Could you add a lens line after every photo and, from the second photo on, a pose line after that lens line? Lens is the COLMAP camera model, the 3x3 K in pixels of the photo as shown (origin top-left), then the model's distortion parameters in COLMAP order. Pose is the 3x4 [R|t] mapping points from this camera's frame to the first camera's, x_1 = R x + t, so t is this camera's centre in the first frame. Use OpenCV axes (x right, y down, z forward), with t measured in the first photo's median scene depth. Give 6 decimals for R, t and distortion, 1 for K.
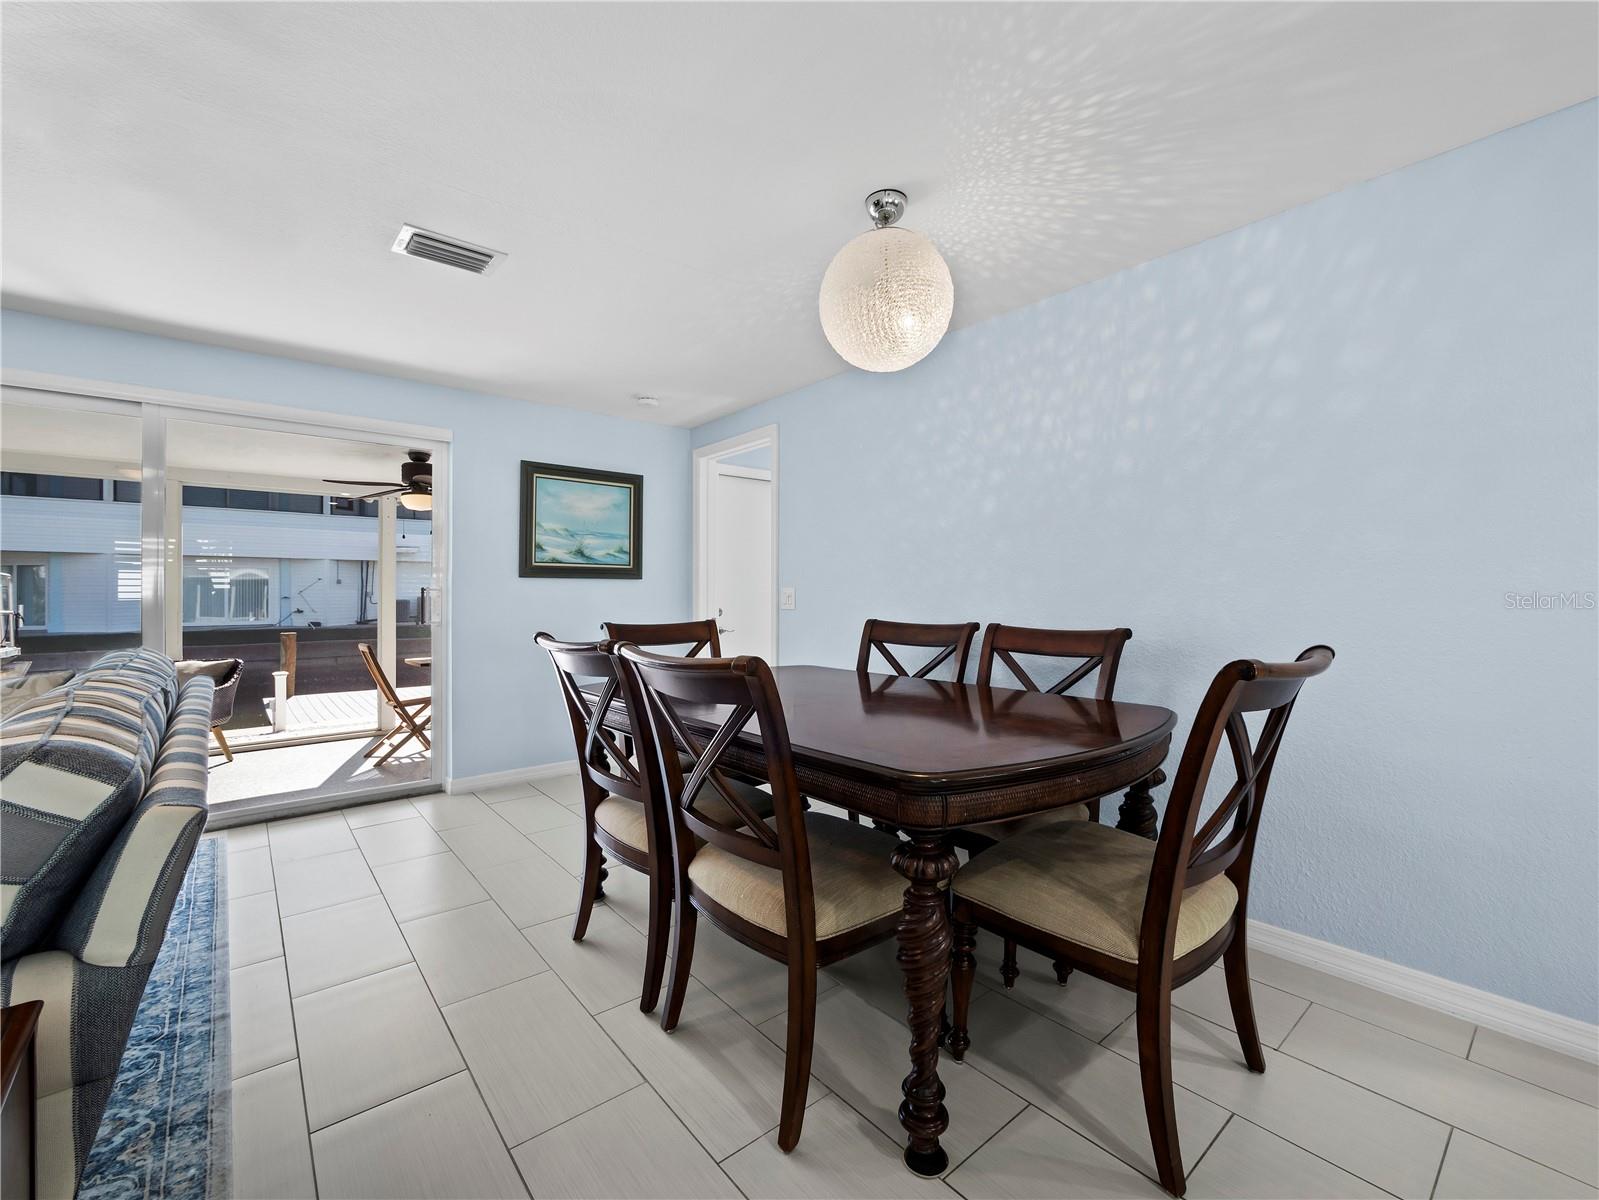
lens RADIAL K [[677.9, 0, 799.4], [0, 677.9, 599.8], [0, 0, 1]] dist [-0.003765, 0.000049]
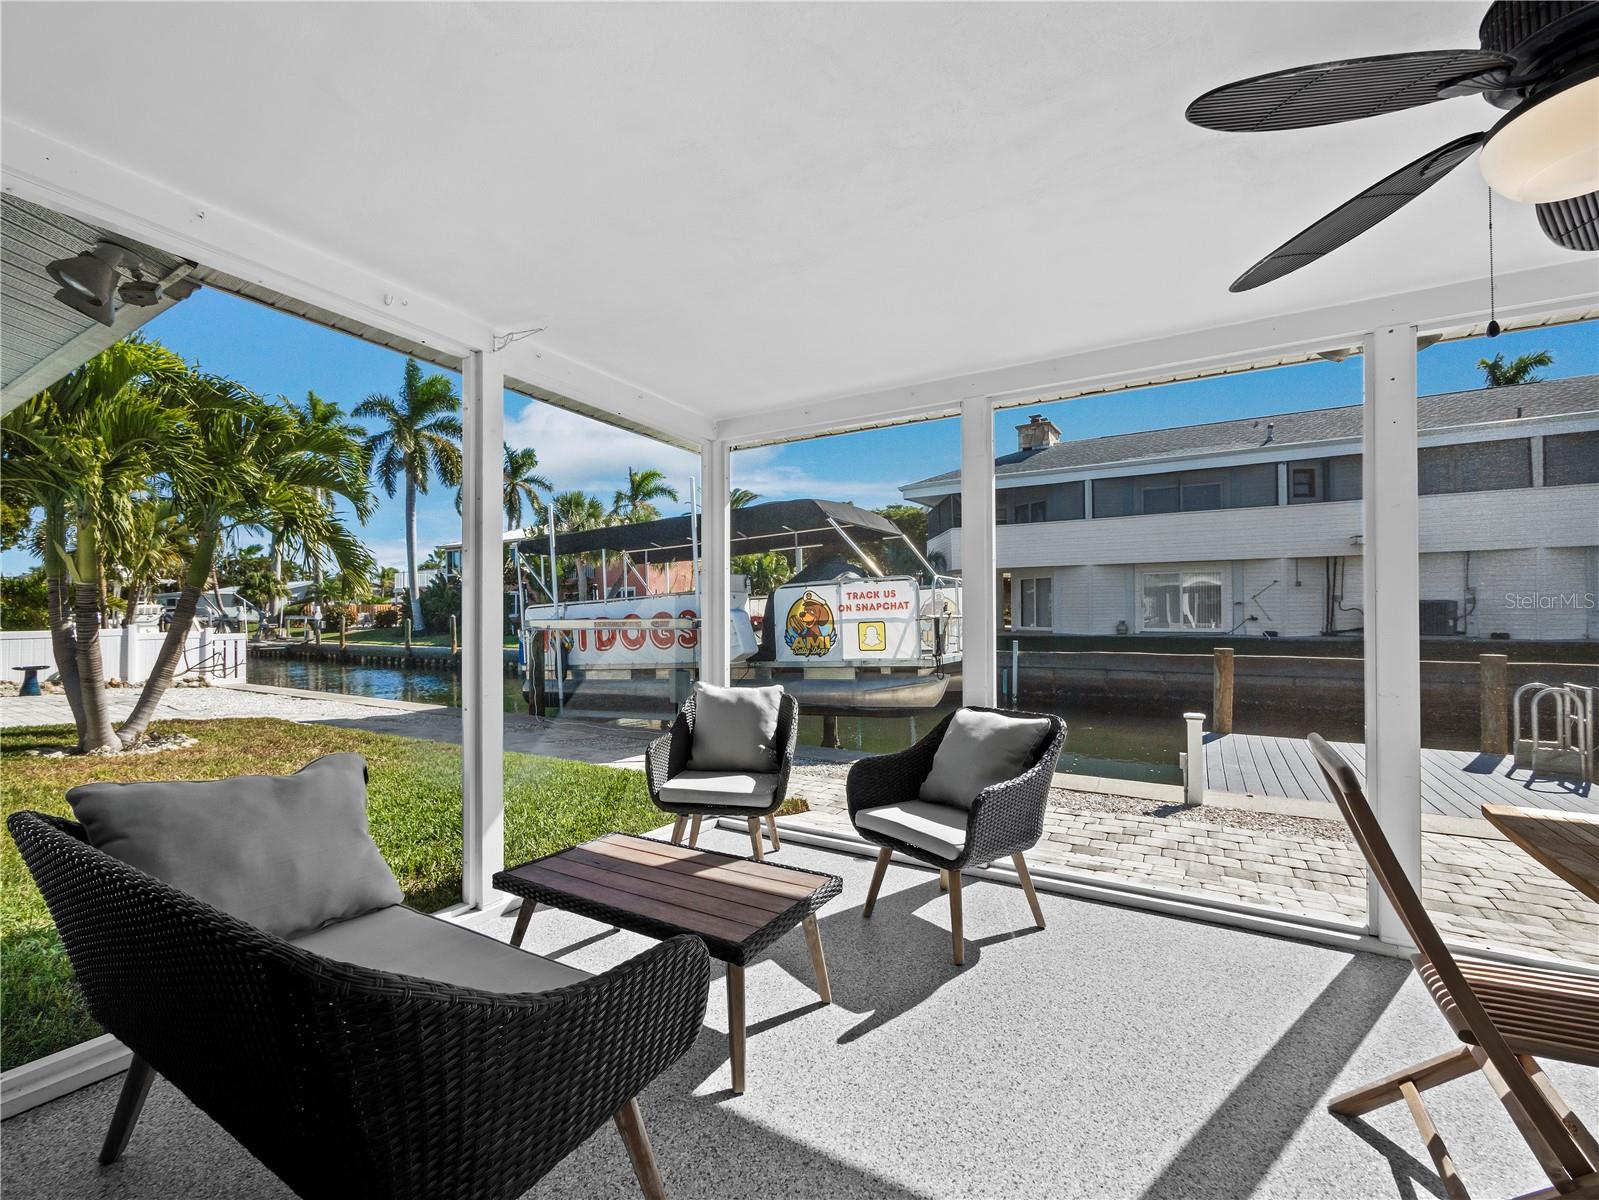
lens RADIAL K [[677.9, 0, 796.9], [0, 677.9, 602.2], [0, 0, 1]] dist [-0.003765, 0.000049]
pose [[0.324254, -0.011992, -0.945894, -0.089224], [0.005880, 0.999926, -0.010661, 0.000759], [0.945952, -0.002105, 0.324300, 0.140578]]
